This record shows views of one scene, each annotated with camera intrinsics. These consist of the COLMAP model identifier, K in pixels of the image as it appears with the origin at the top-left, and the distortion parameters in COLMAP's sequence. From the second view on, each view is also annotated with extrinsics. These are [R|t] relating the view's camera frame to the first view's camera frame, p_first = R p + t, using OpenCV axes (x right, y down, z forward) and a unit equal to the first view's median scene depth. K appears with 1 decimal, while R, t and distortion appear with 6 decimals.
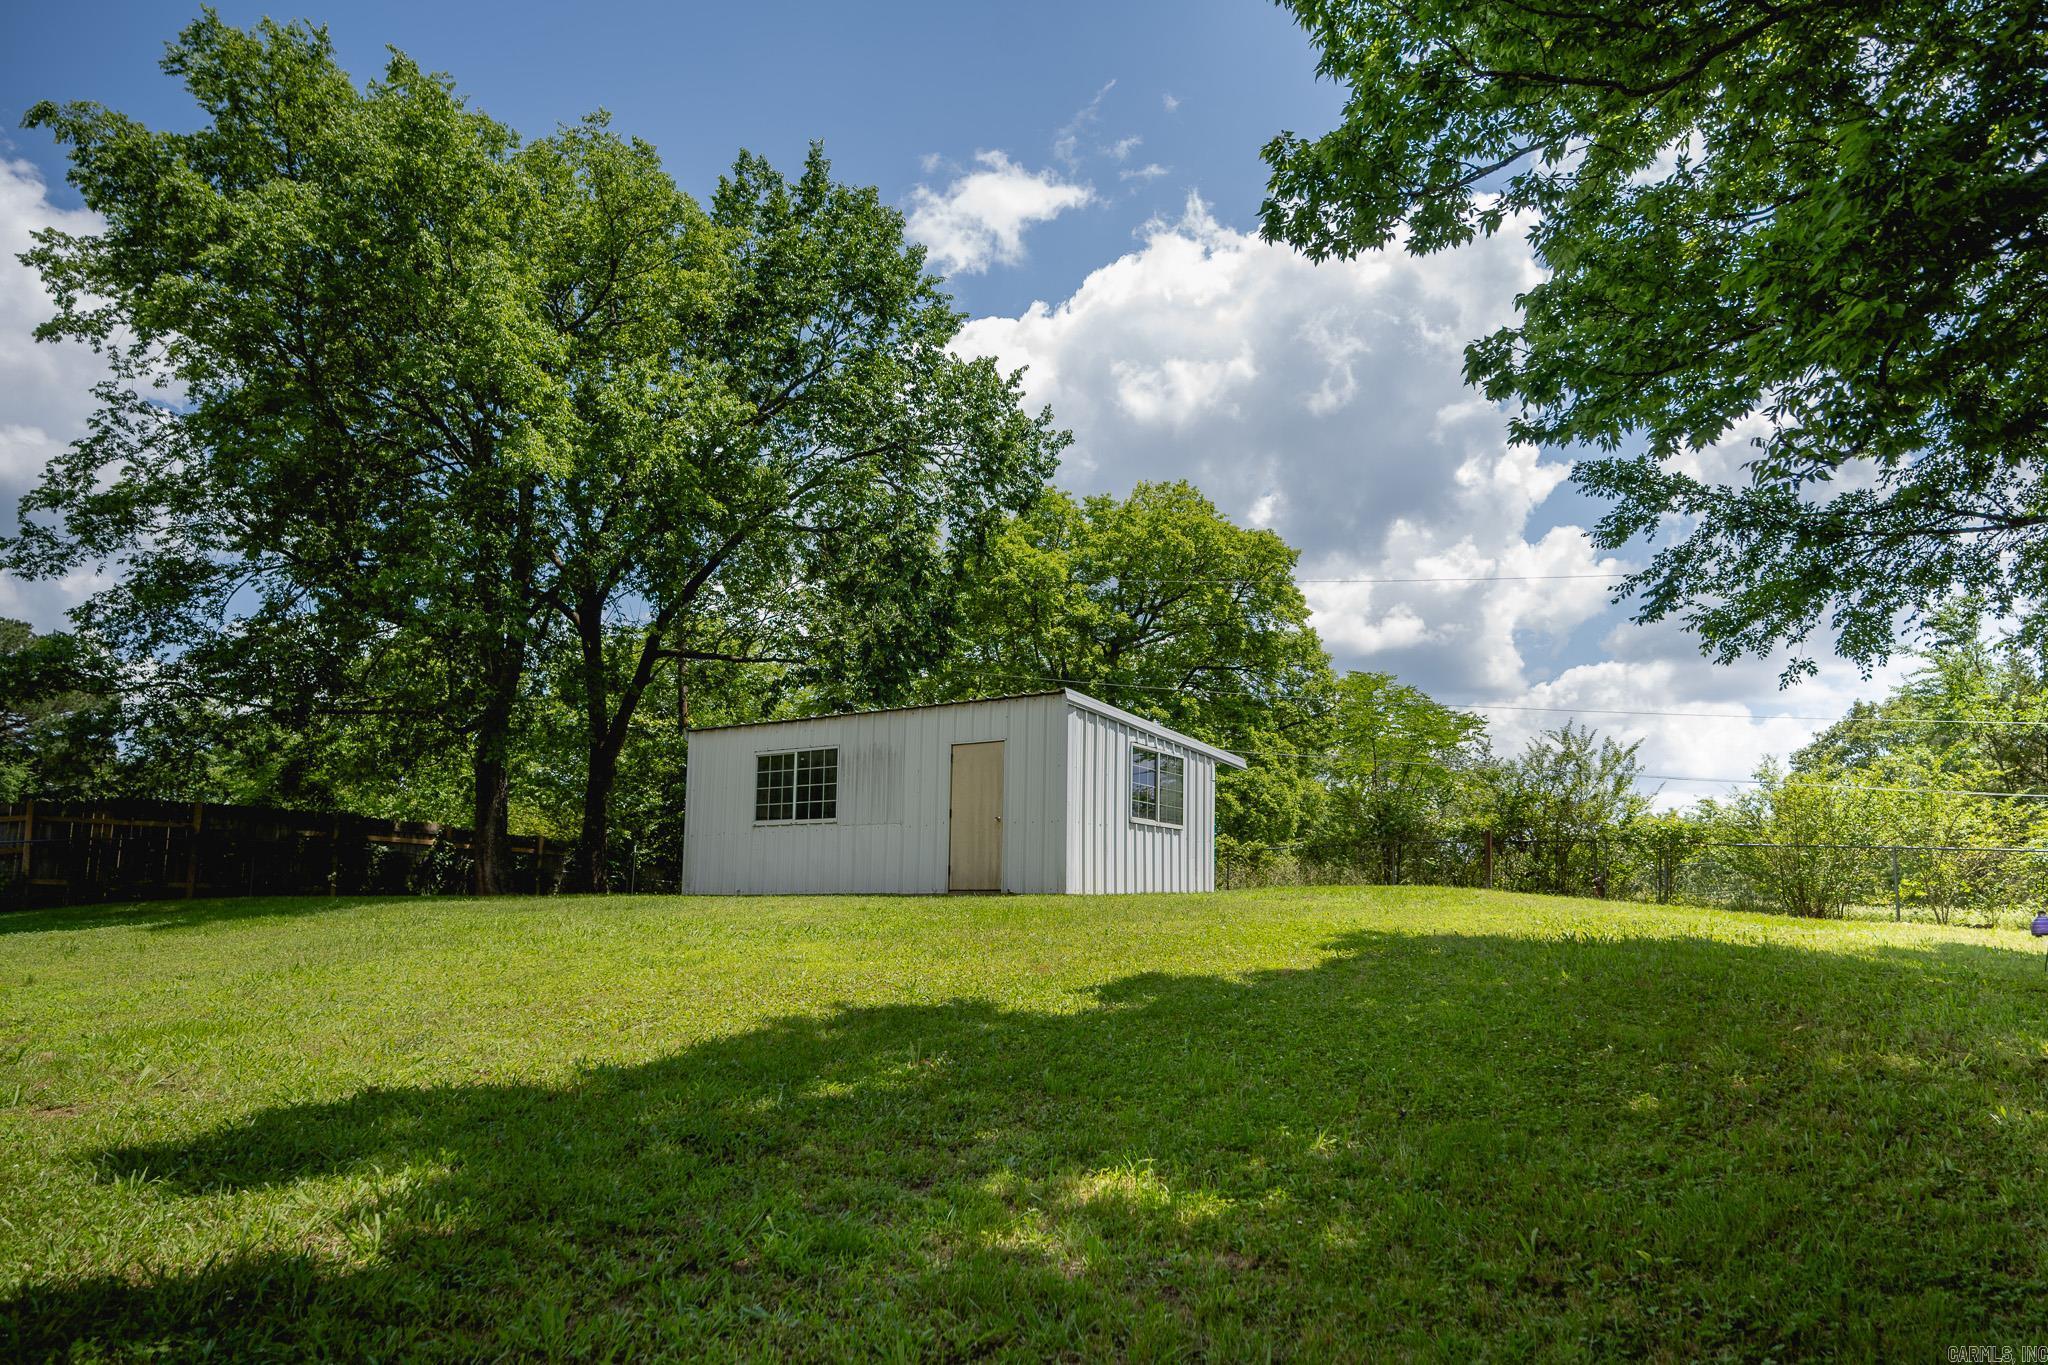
lens RADIAL K [[1080.2, 0, 1024.0], [0, 1080.2, 682.5], [0, 0, 1]] dist [-0.053221, 0.000048]
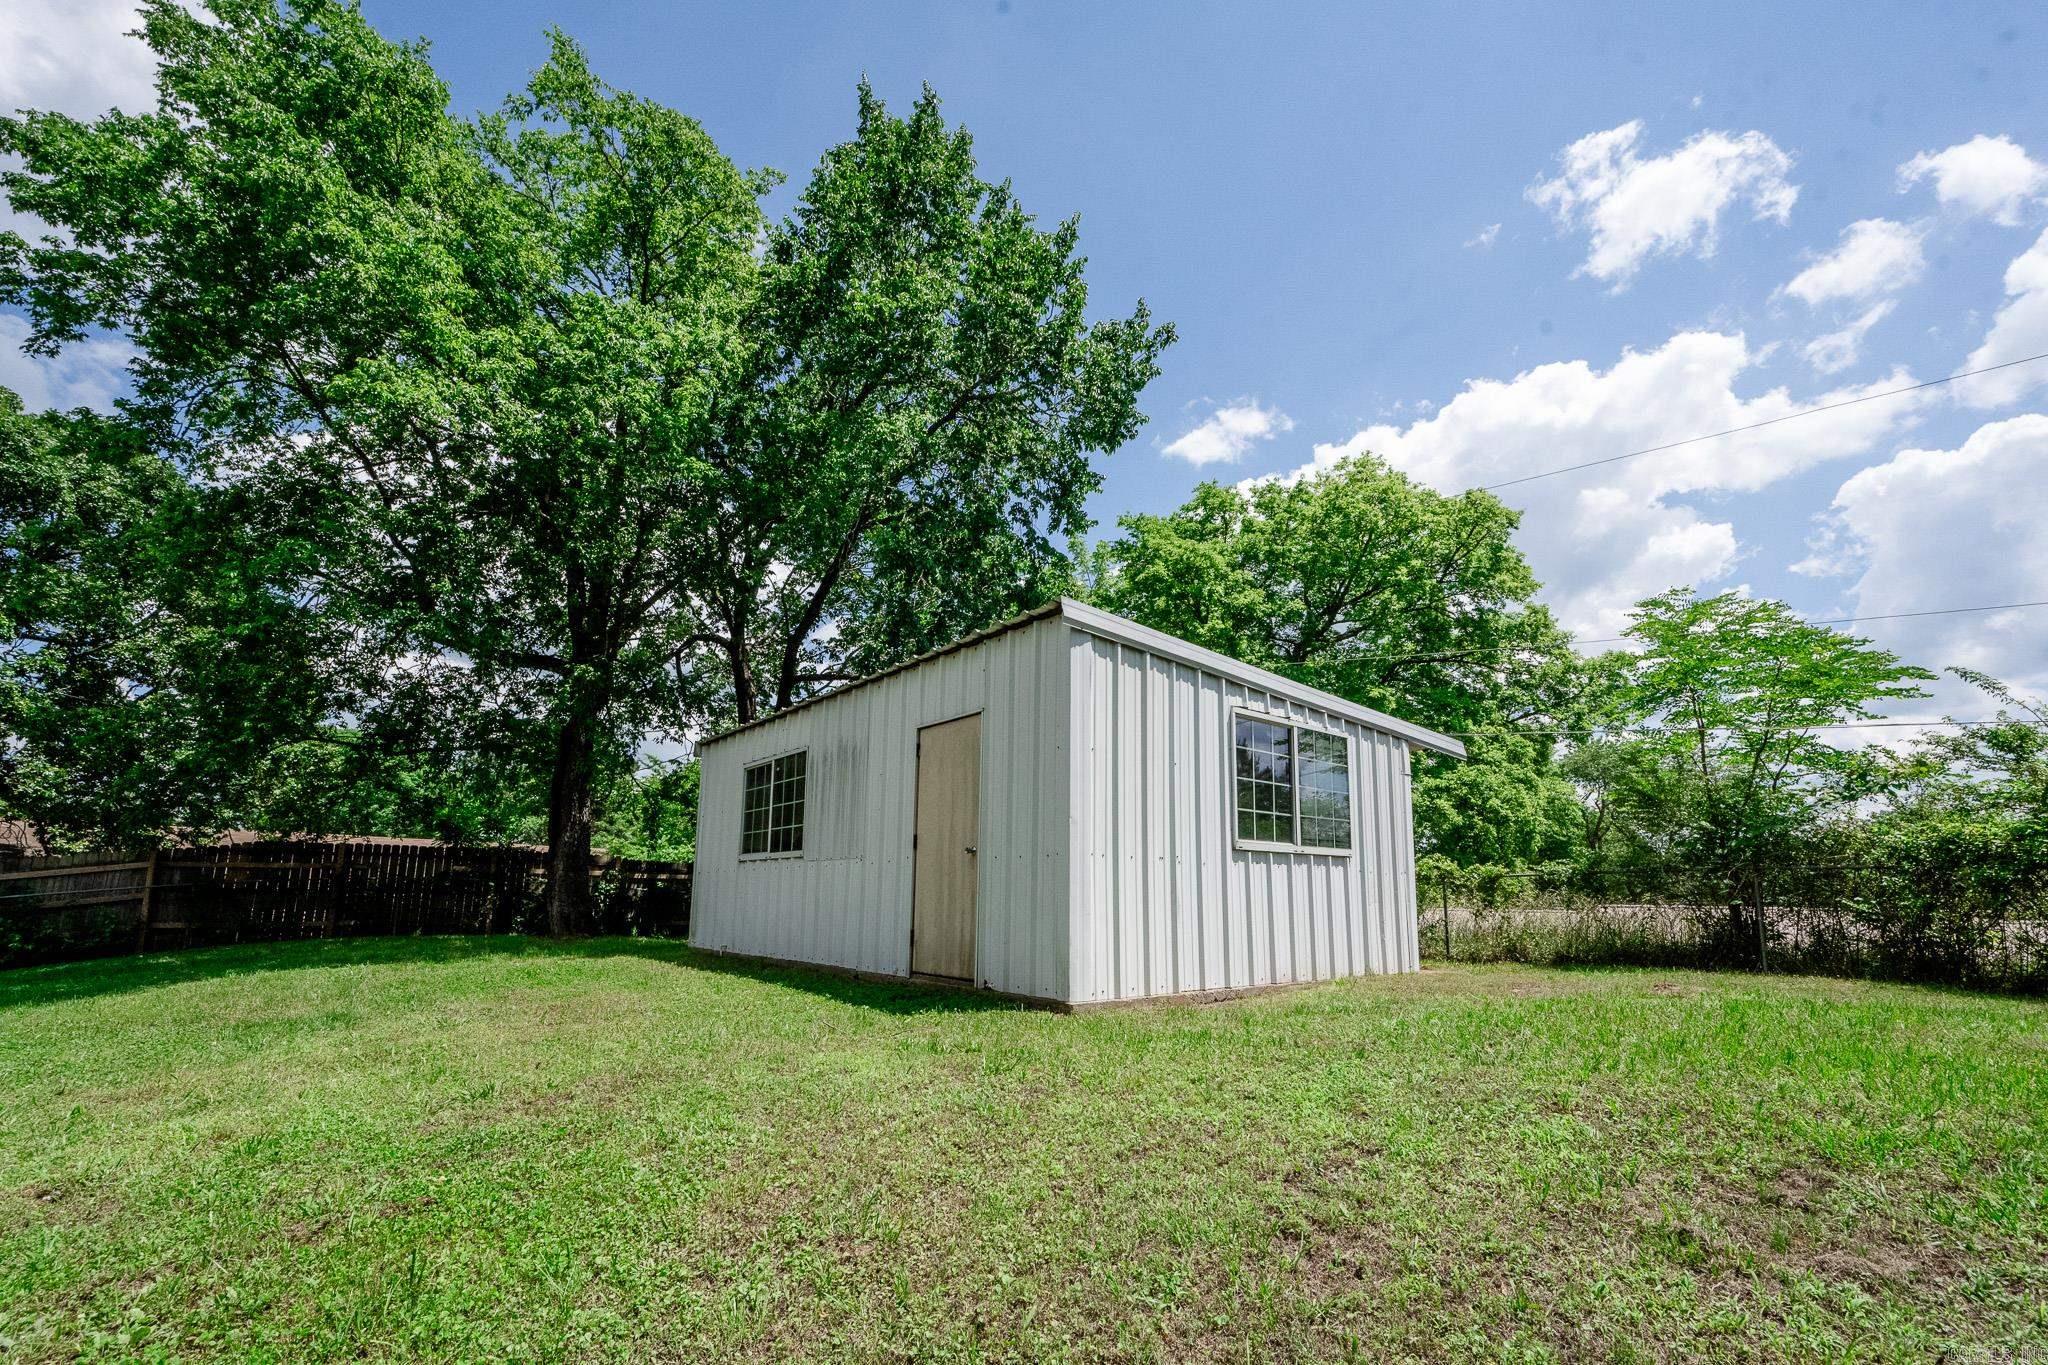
lens RADIAL K [[809.3, 0, 972.4], [0, 809.3, 760.0], [0, 0, 1]] dist [-0.027055, 0.000022]
pose [[0.939506, -0.054351, -0.338194, 0.102241], [0.065672, 0.997596, 0.022113, 0.058784], [0.336179, -0.042985, 0.940816, 0.506714]]
